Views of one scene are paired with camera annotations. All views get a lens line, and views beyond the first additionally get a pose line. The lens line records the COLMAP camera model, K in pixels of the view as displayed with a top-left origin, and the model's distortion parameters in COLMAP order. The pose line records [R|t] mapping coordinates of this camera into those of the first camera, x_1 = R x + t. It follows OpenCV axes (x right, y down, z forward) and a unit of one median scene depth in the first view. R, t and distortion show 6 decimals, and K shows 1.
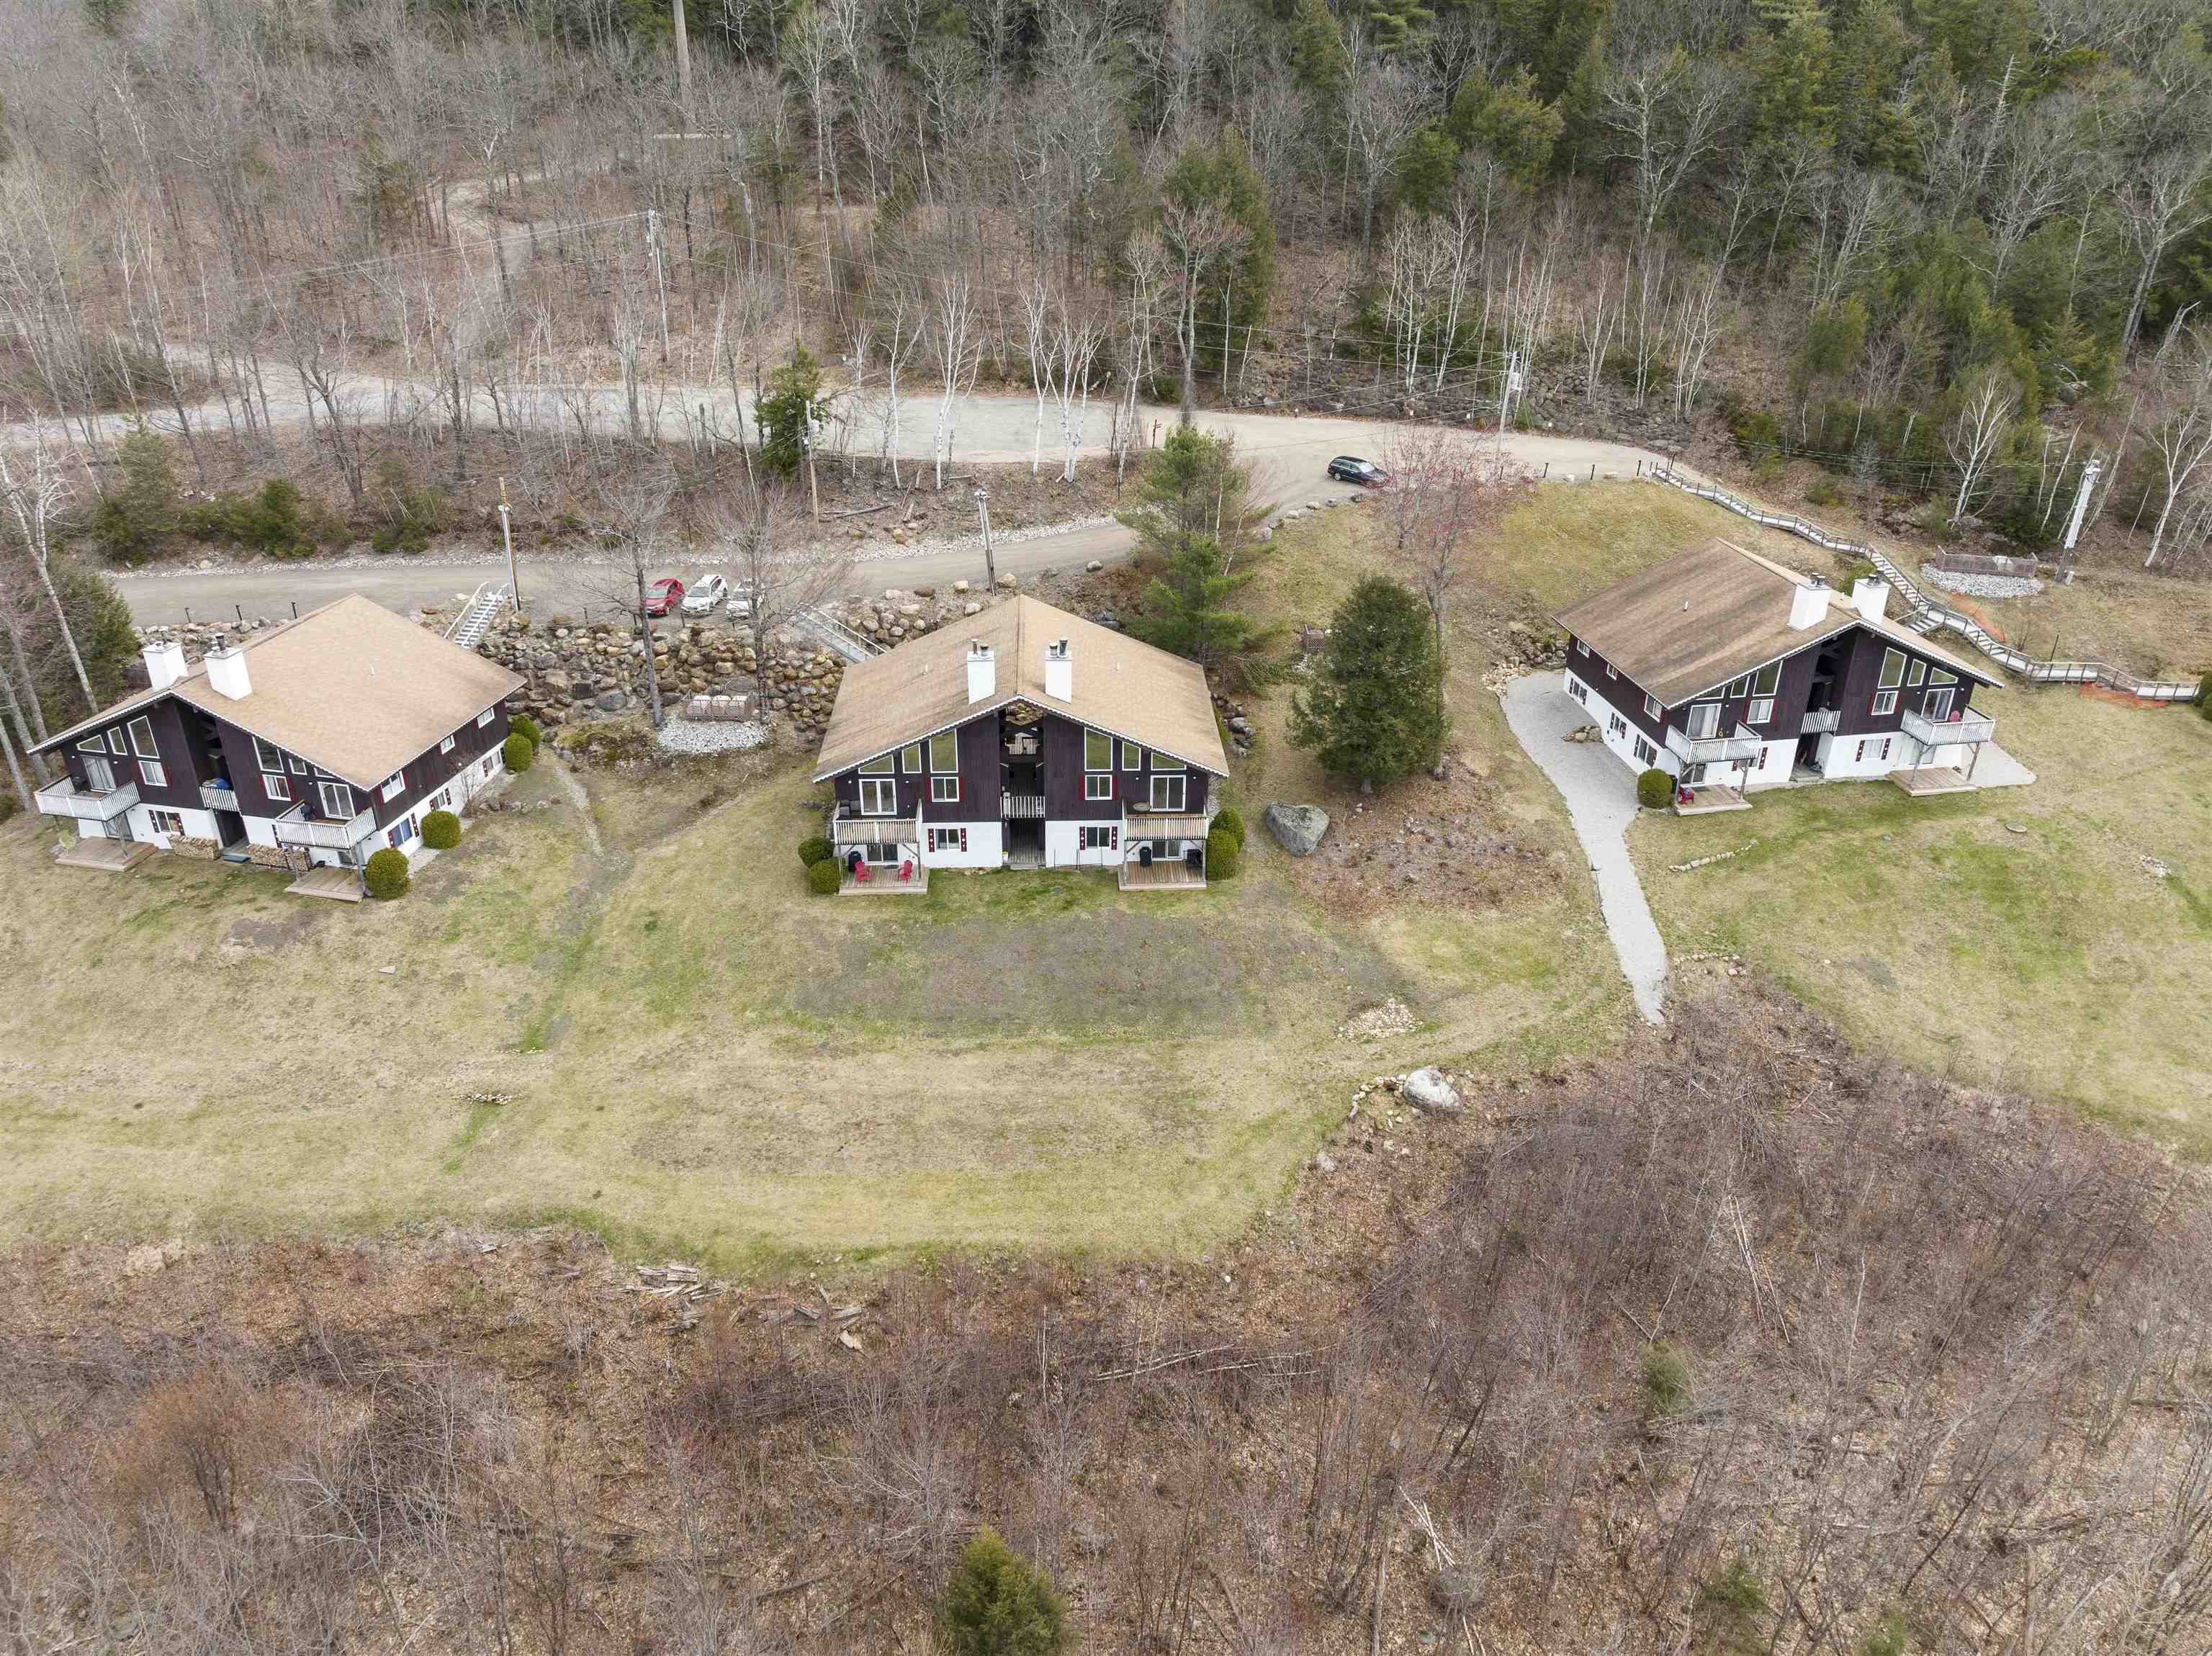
lens RADIAL K [[1555.3, 0, 1112.0], [0, 1555.3, 836.9], [0, 0, 1]] dist [-0.040827, 0.001379]
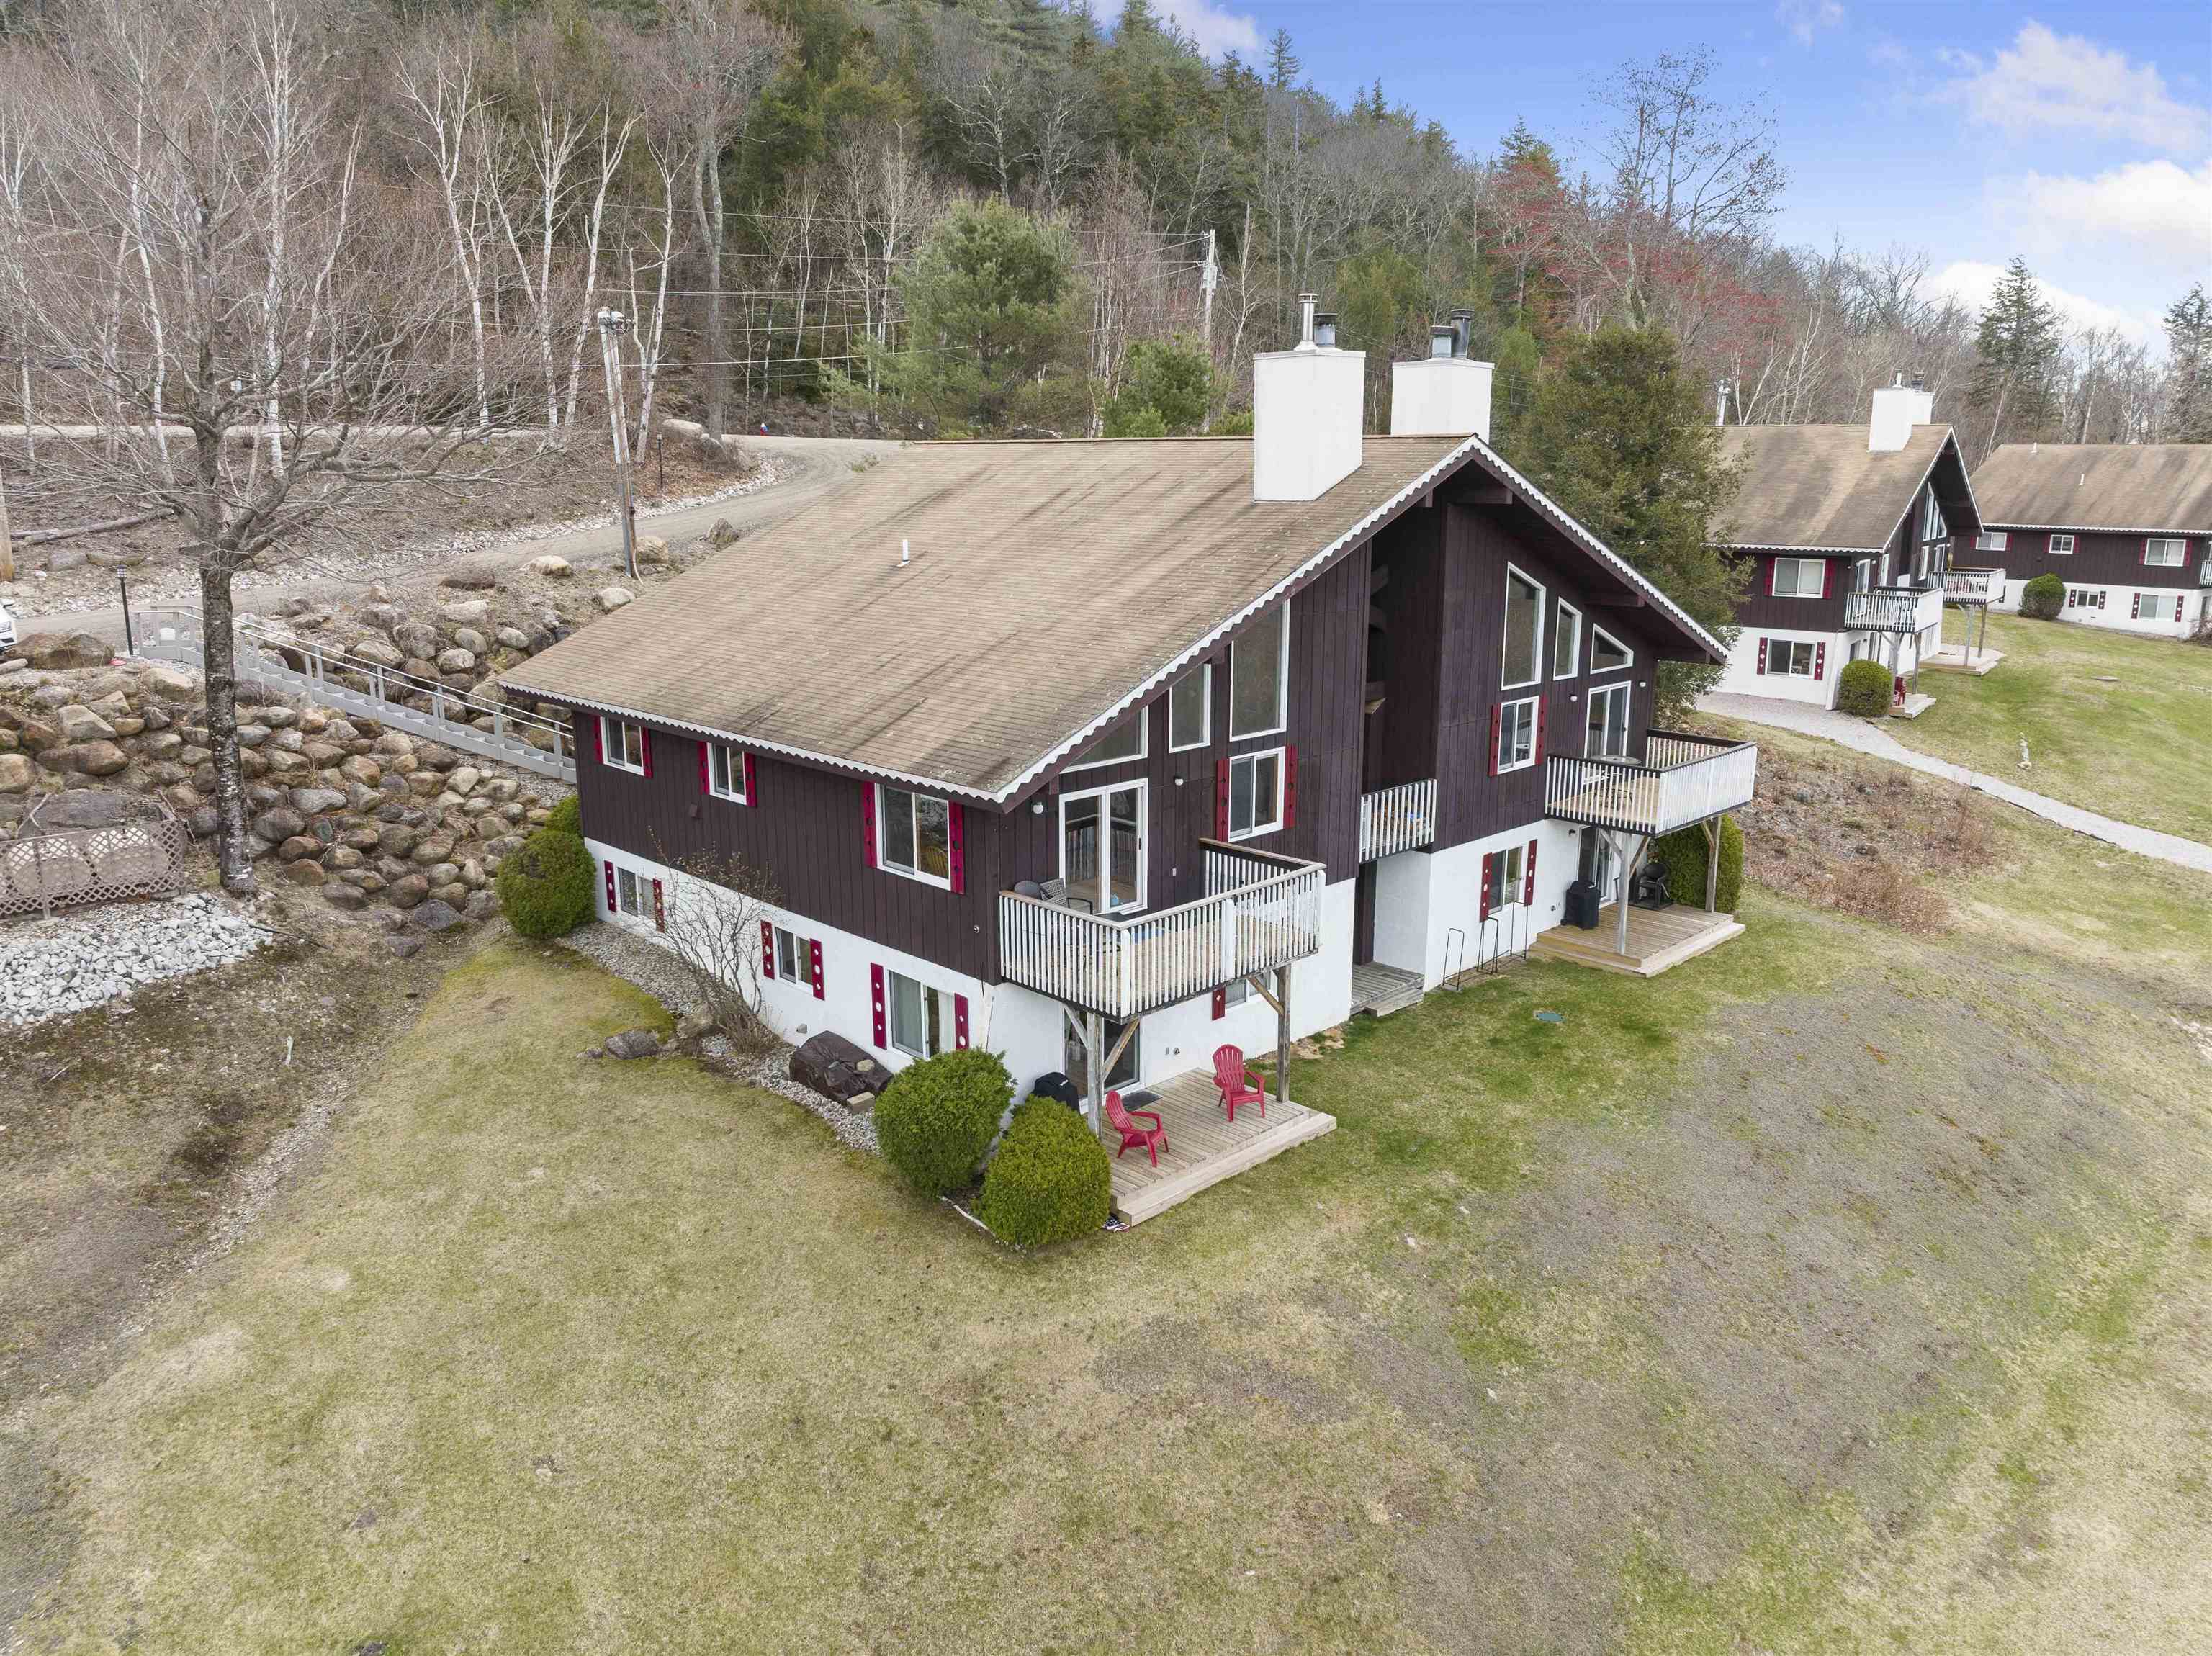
lens RADIAL K [[1555.3, 0, 1112.0], [0, 1555.3, 836.9], [0, 0, 1]] dist [-0.040827, 0.001379]
pose [[0.742647, -0.165456, 0.648922, -0.331209], [0.316607, 0.940613, -0.122506, 0.006716], [-0.590115, 0.296432, 0.750928, 0.772806]]
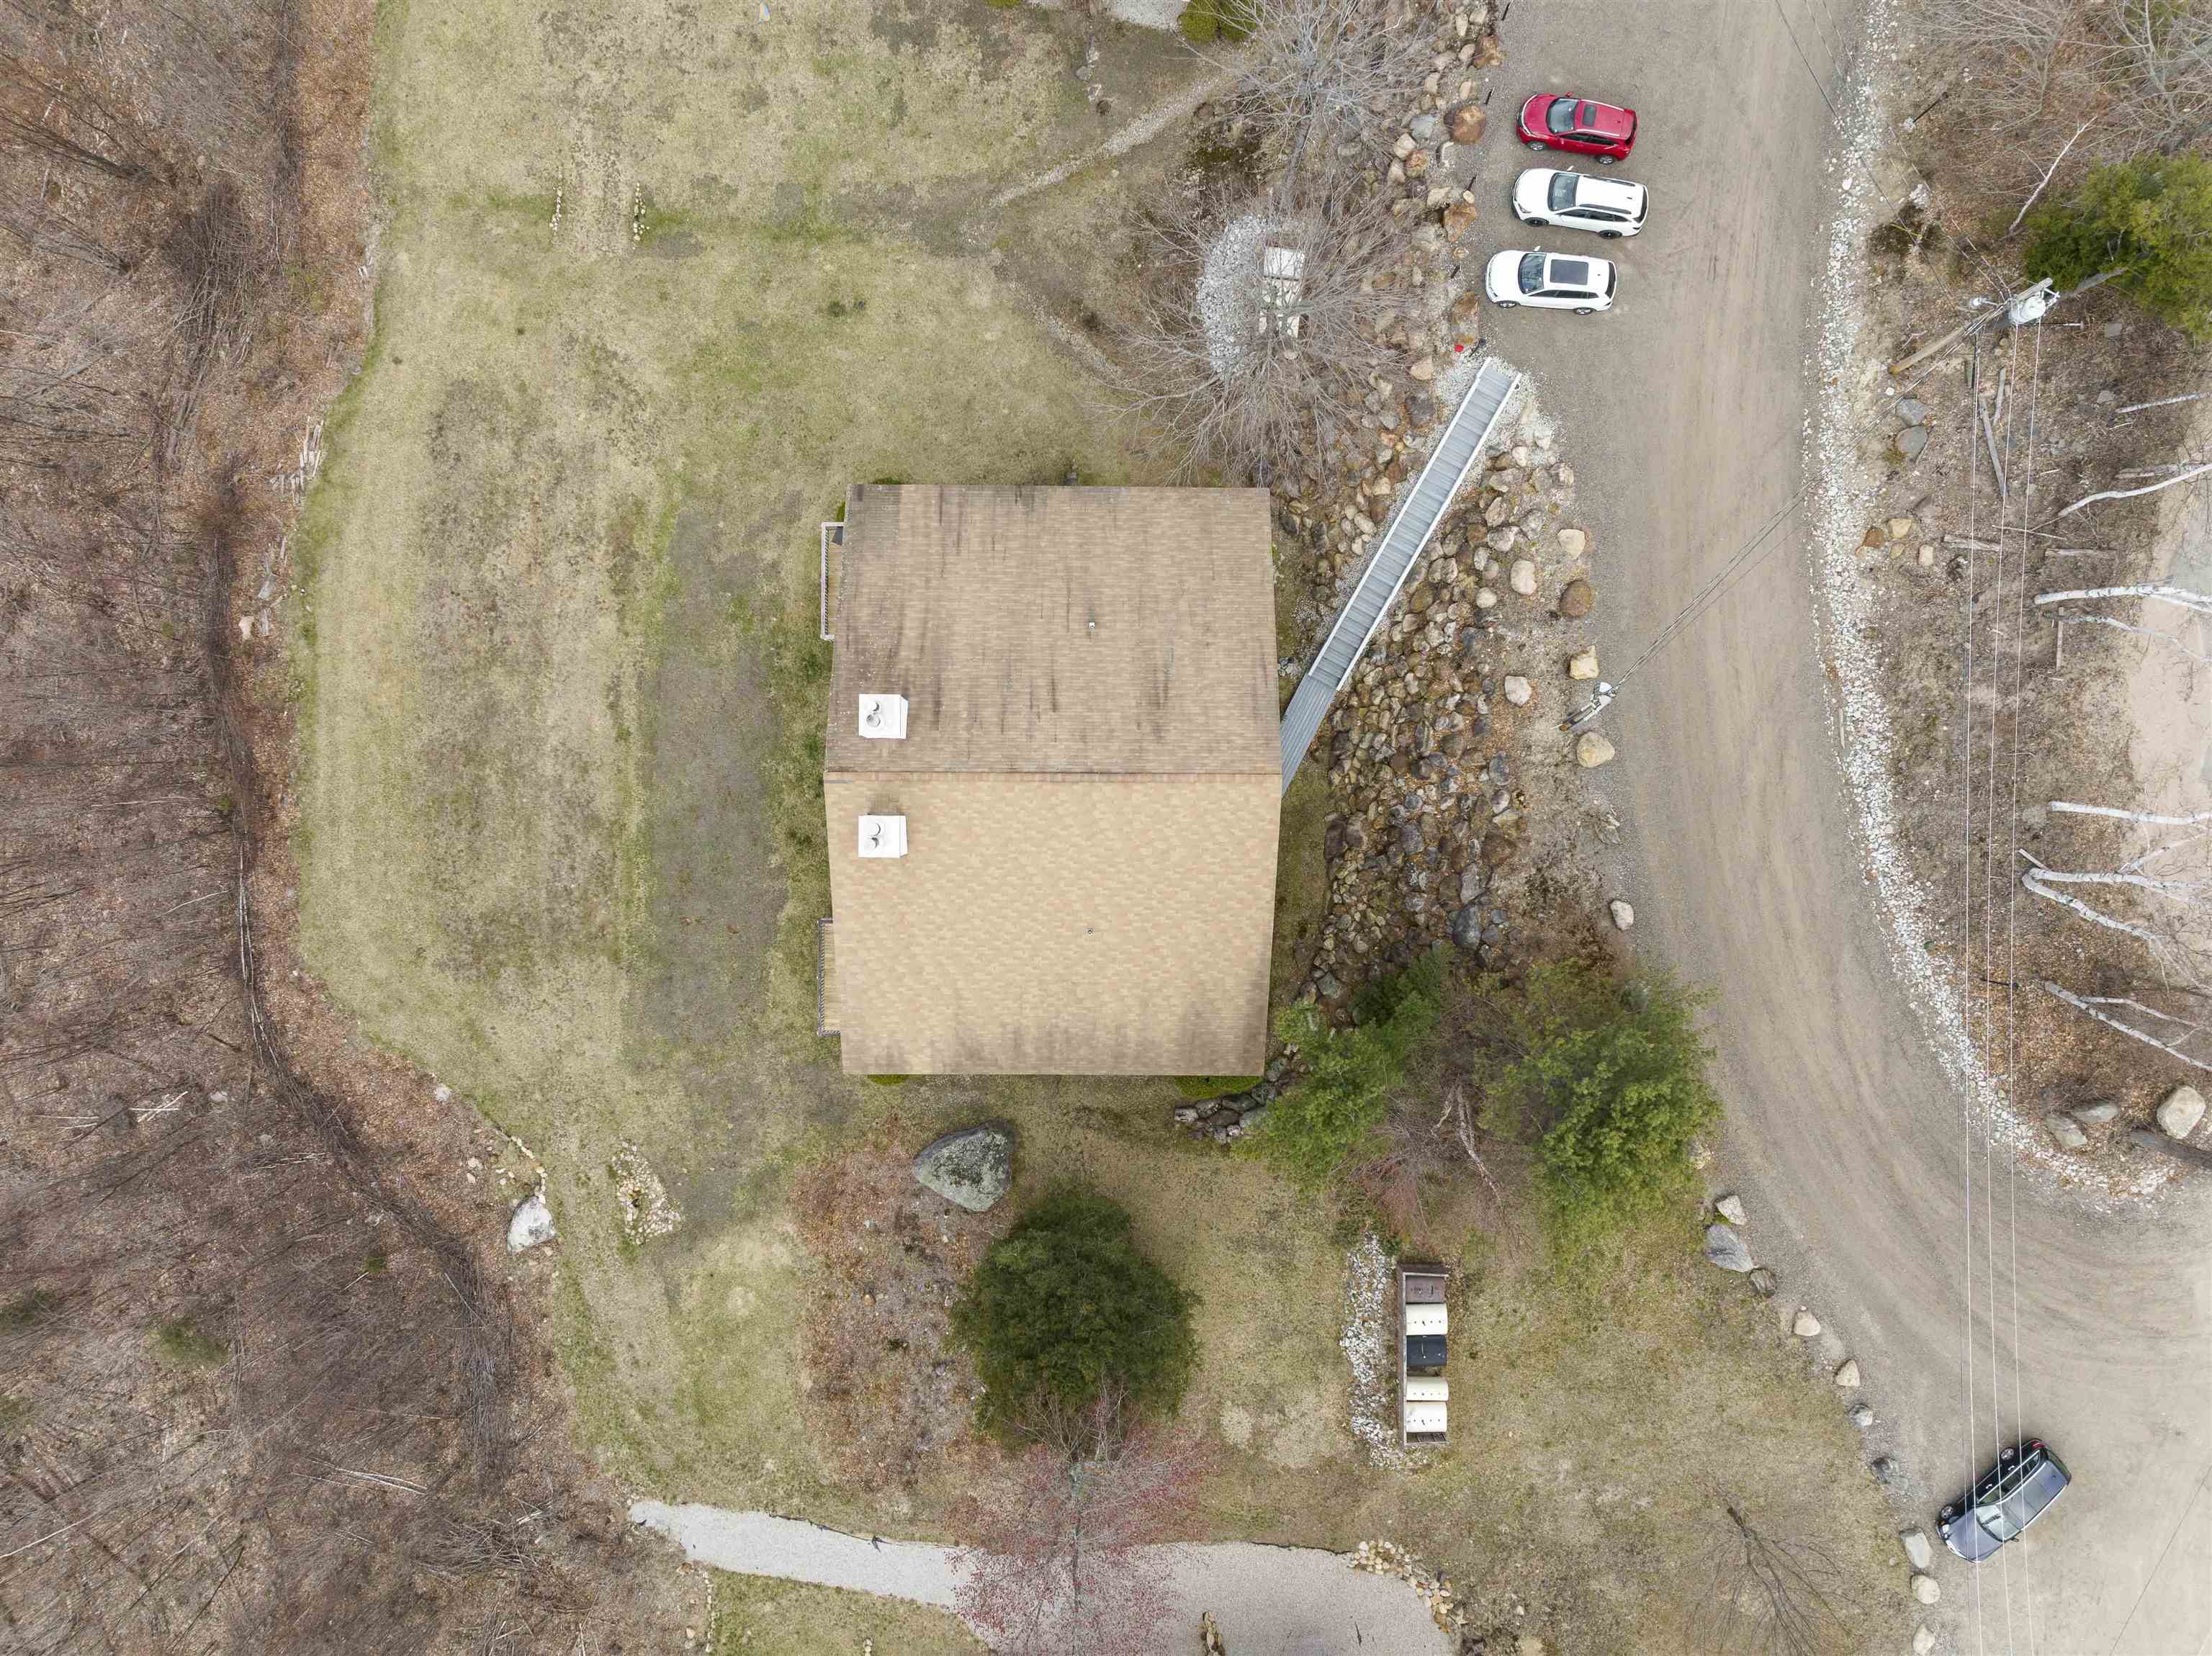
lens RADIAL K [[1555.3, 0, 1112.0], [0, 1555.3, 836.9], [0, 0, 1]] dist [-0.040827, 0.001379]
pose [[-0.049415, 0.998773, 0.003210, -0.038559], [-0.477403, -0.026442, 0.878287, -0.695907], [0.877294, 0.041868, 0.478123, 0.745711]]
